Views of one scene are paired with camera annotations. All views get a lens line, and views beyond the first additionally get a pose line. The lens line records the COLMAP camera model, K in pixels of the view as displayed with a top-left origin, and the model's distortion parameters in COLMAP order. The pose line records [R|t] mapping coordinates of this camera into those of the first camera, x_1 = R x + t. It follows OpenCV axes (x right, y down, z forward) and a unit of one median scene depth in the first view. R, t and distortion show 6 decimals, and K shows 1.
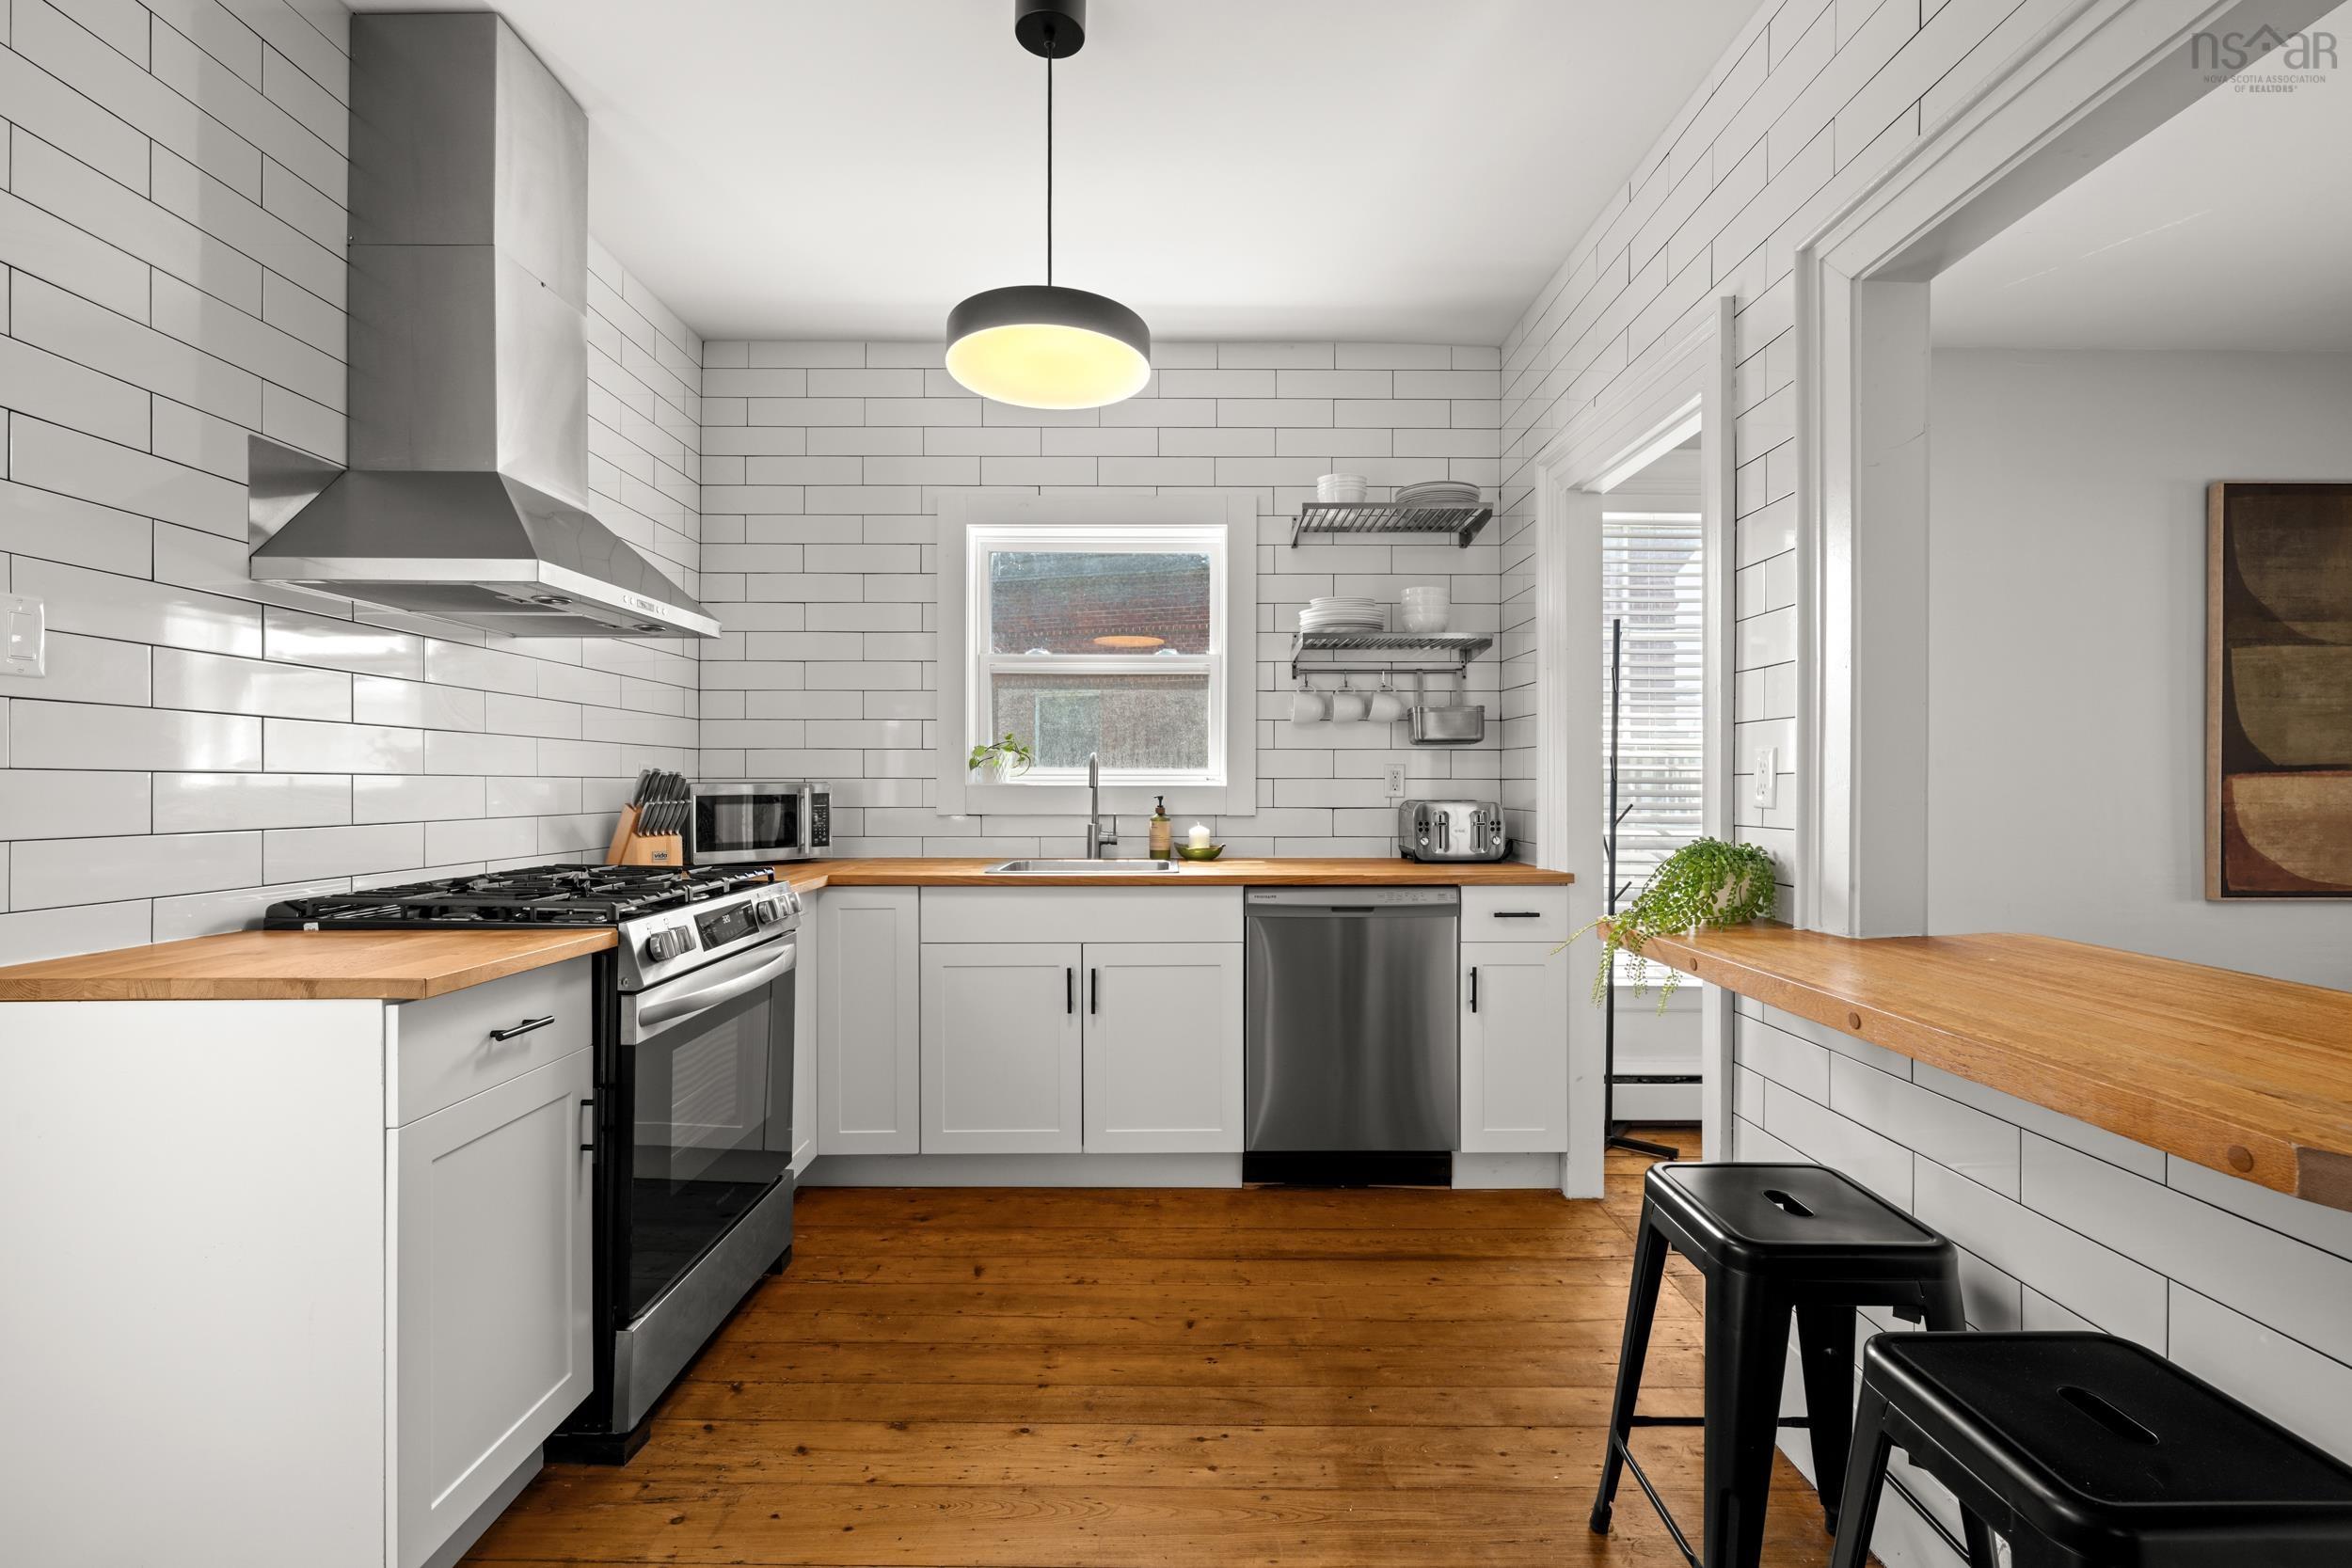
lens RADIAL K [[1056.3, 0, 1166.3], [0, 1056.3, 785.9], [0, 0, 1]] dist [-0.000910, 0.000157]
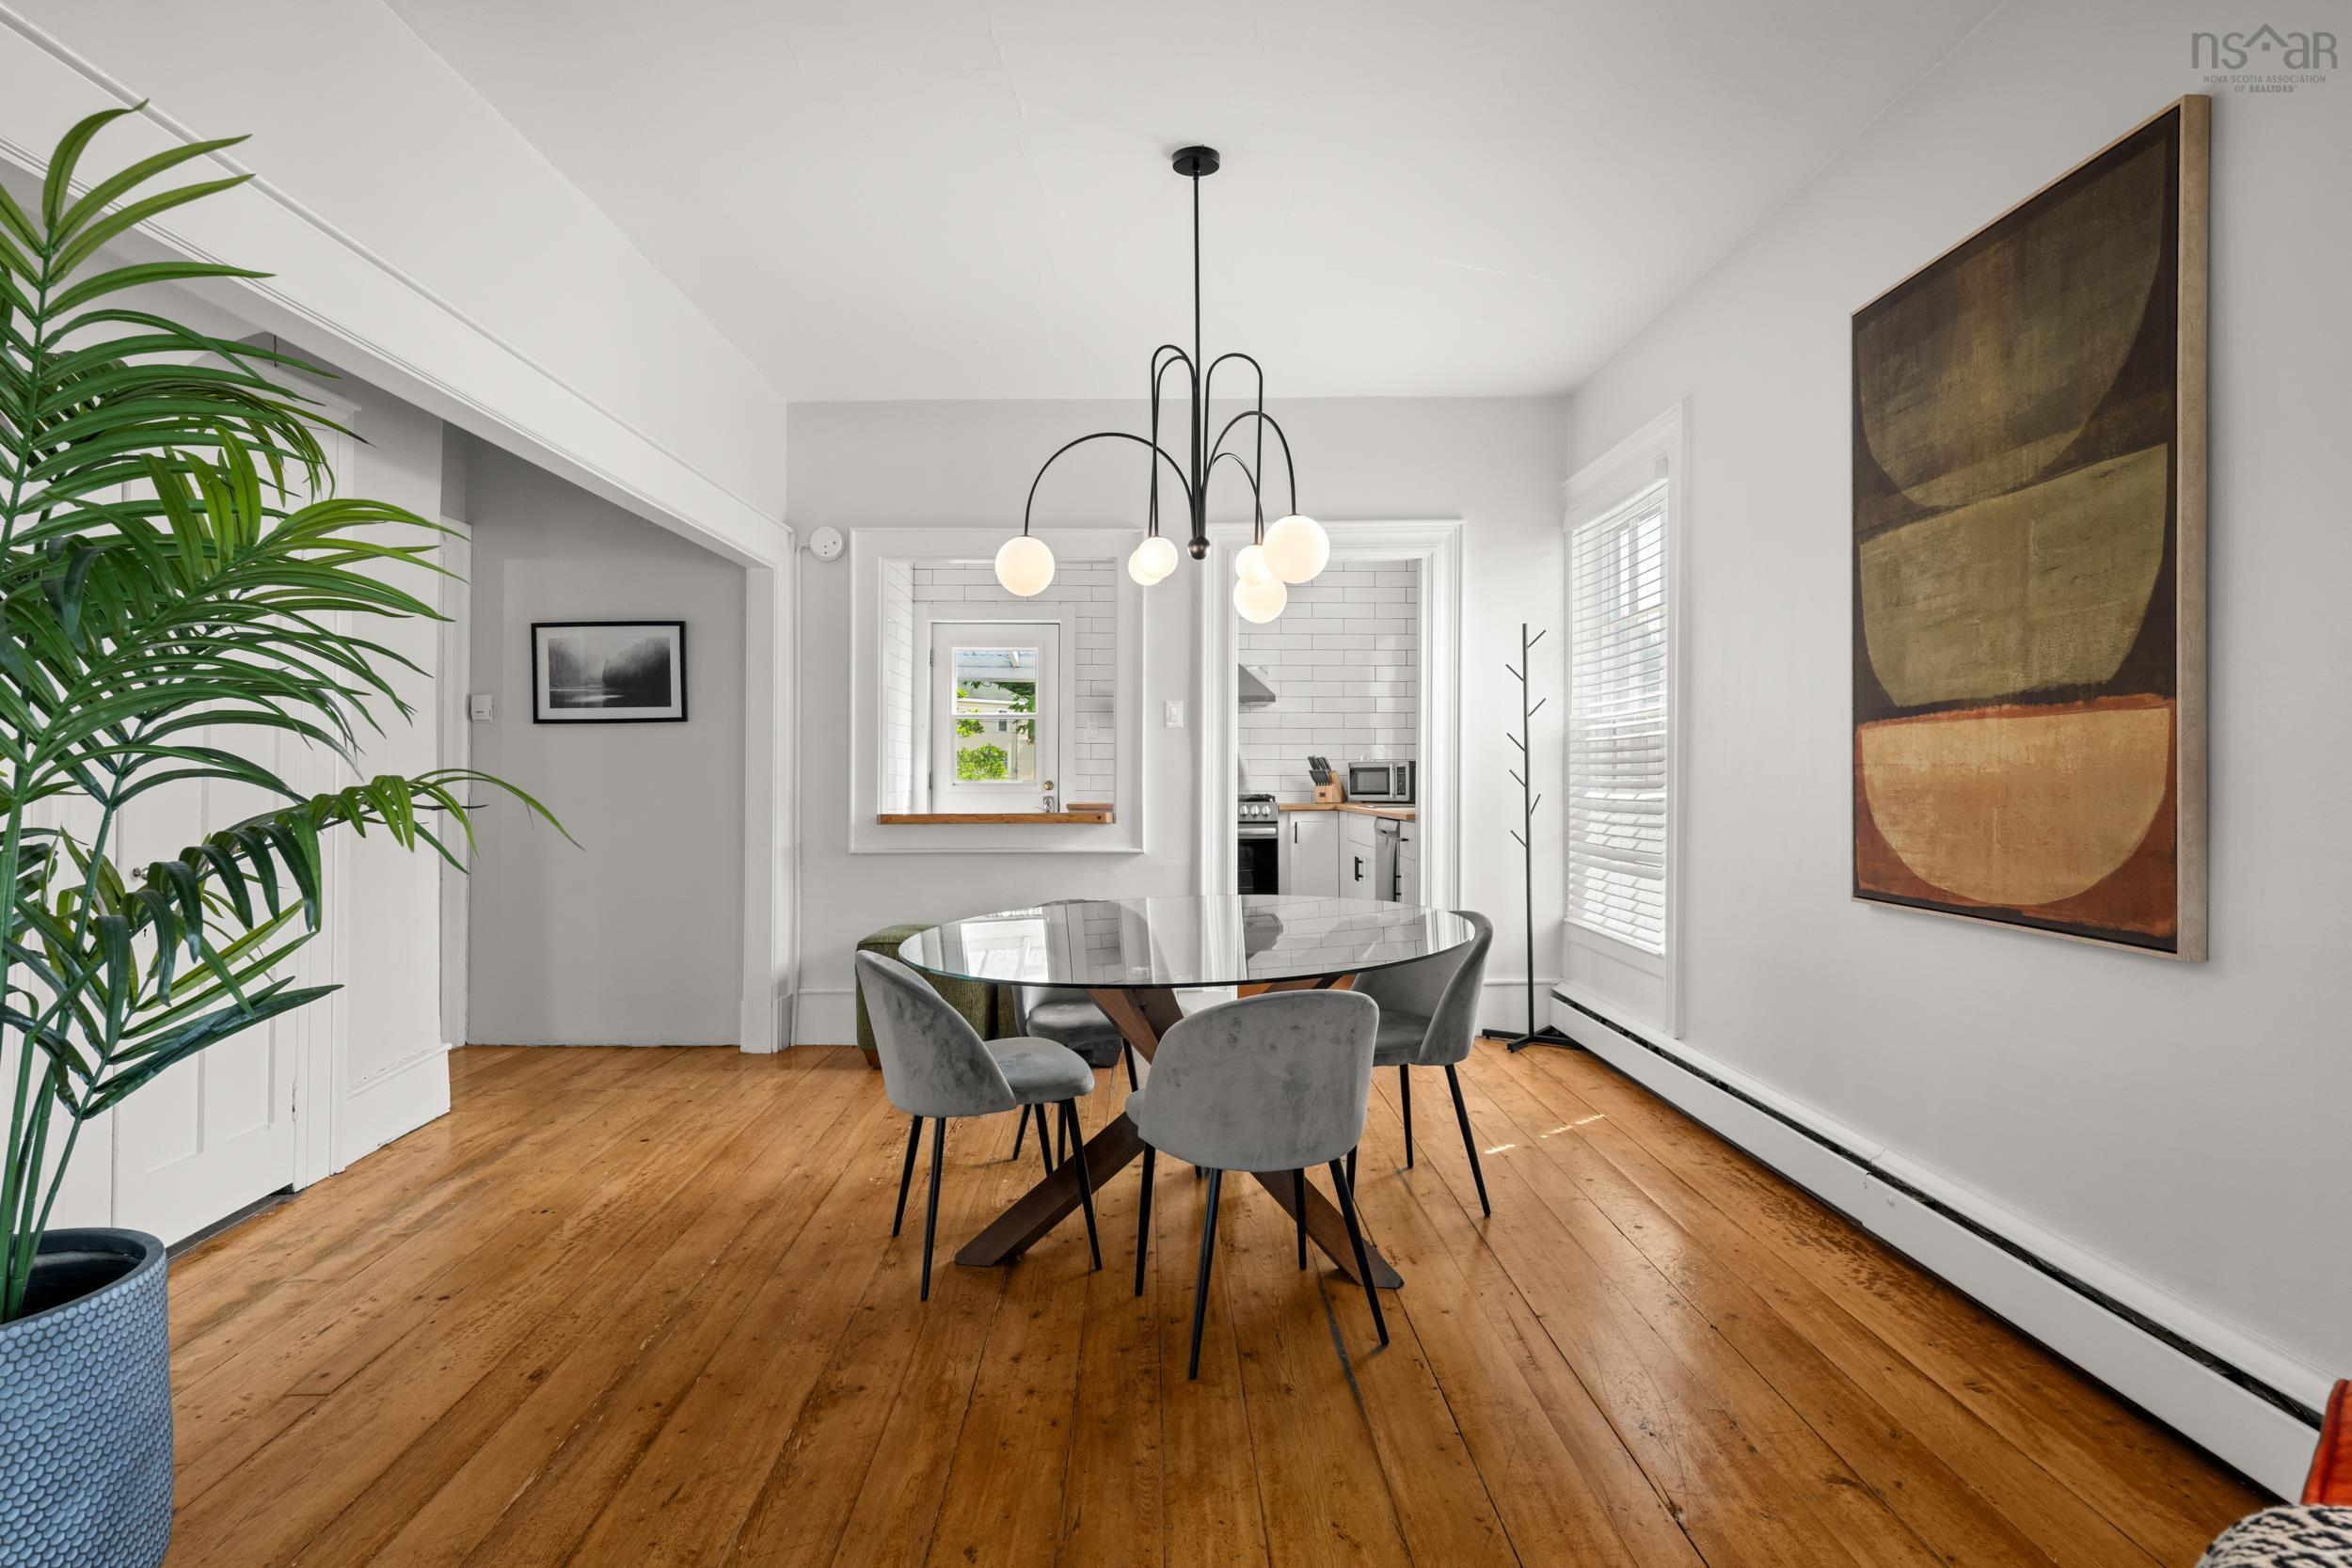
lens RADIAL K [[1323.2, 0, 1172.4], [0, 1323.2, 770.1], [0, 0, 1]] dist [0.001254, 0.000929]
pose [[0.012576, -0.004824, -0.999909, 1.888716], [-0.001948, 0.999986, -0.004849, 0.025315], [0.999919, 0.002009, 0.012566, 0.530441]]
